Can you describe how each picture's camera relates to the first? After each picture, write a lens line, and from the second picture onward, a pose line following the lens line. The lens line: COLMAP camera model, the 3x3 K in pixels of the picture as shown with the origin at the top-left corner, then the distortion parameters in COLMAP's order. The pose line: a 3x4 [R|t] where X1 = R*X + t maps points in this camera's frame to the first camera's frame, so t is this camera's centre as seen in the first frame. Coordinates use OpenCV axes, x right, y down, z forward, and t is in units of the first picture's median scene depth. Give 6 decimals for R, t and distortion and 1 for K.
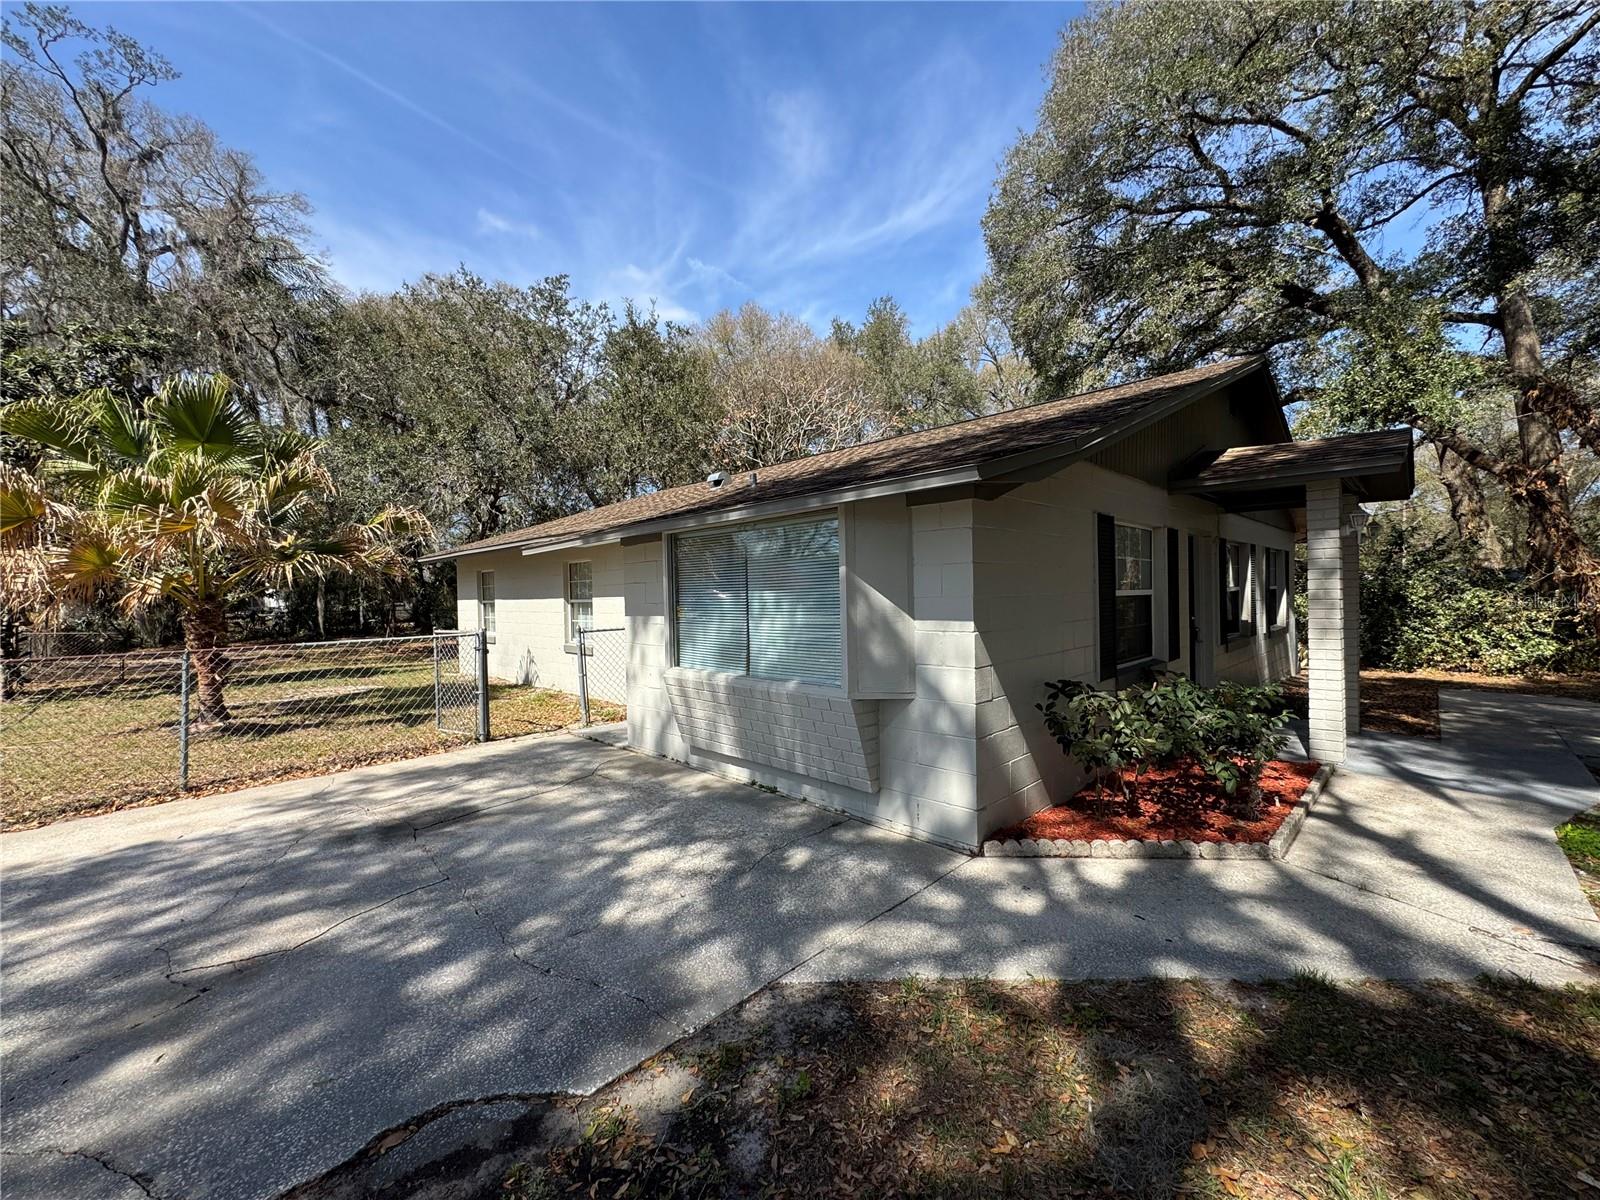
lens RADIAL K [[642.4, 0, 800.0], [0, 642.4, 600.0], [0, 0, 1]] dist [-0.039451, 0.008276]
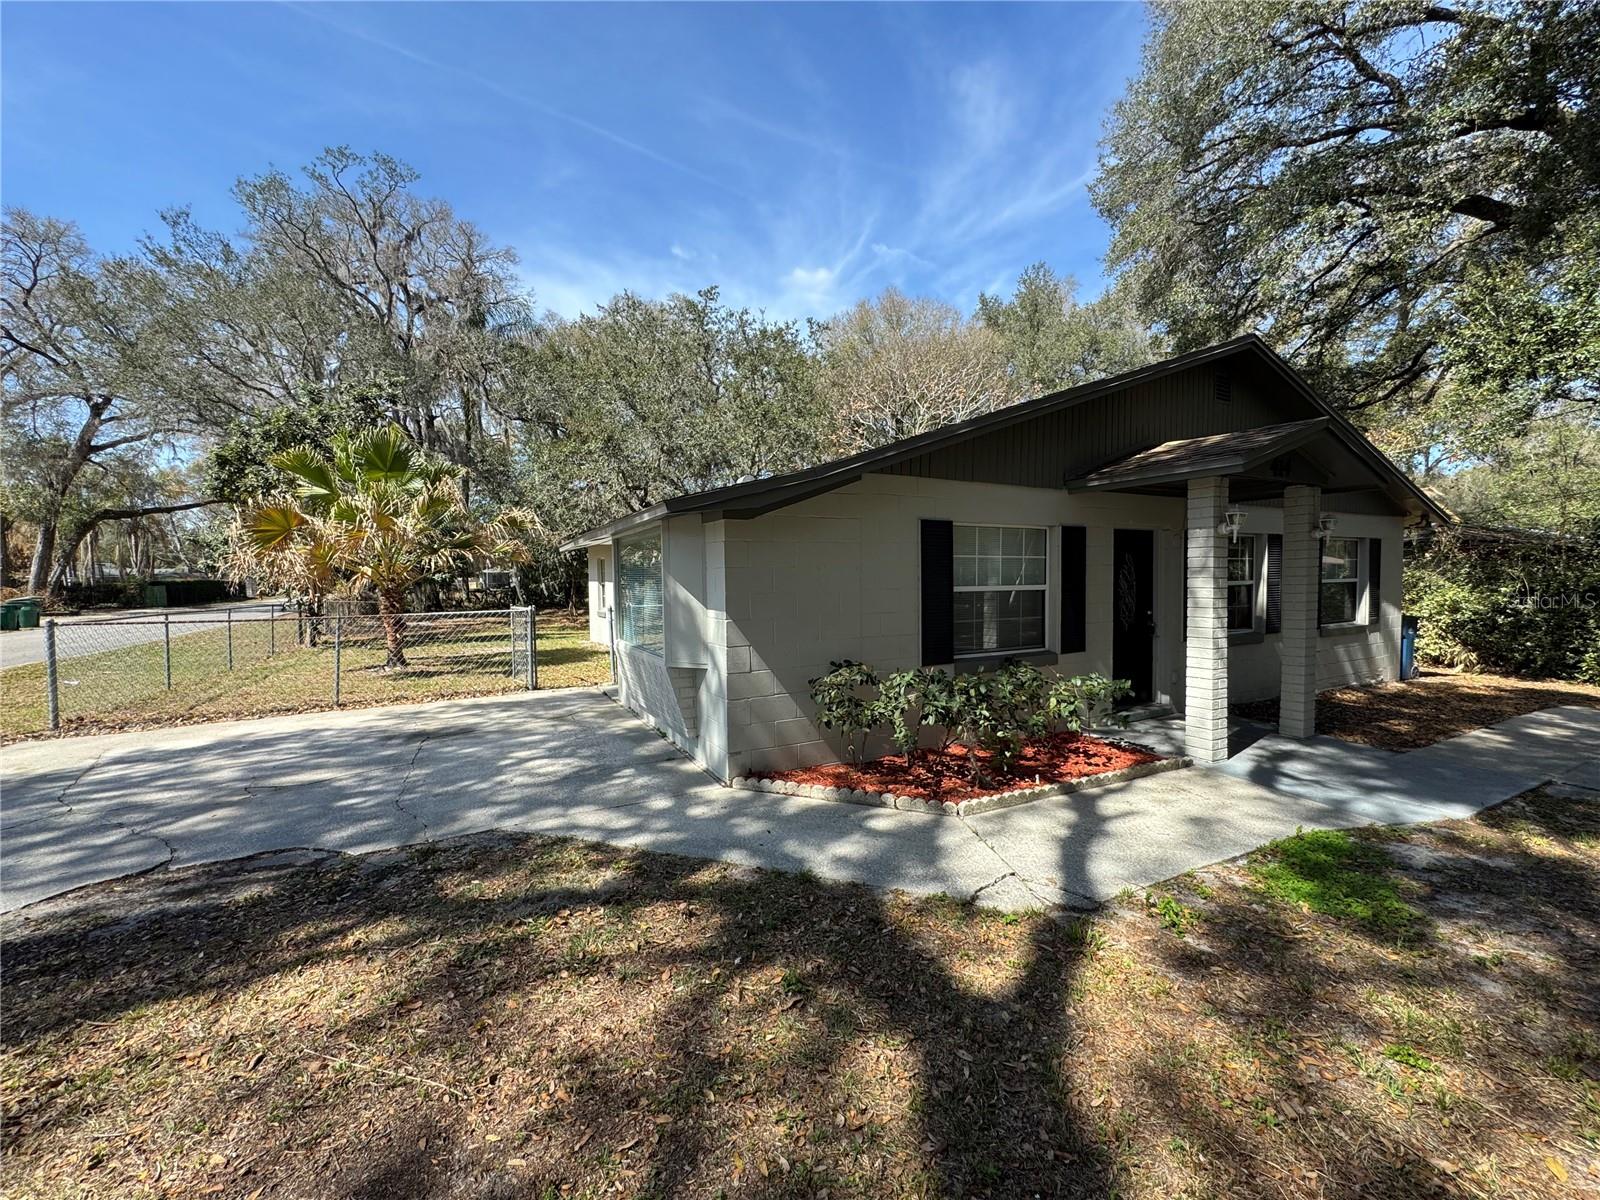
lens RADIAL K [[640.9, 0, 800.0], [0, 640.9, 600.0], [0, 0, 1]] dist [-0.081930, 0.036110]
pose [[0.959398, 0.019947, -0.281349, 0.470503], [-0.011590, 0.999442, 0.031335, -0.020325], [0.281817, -0.026802, 0.959094, -0.139375]]
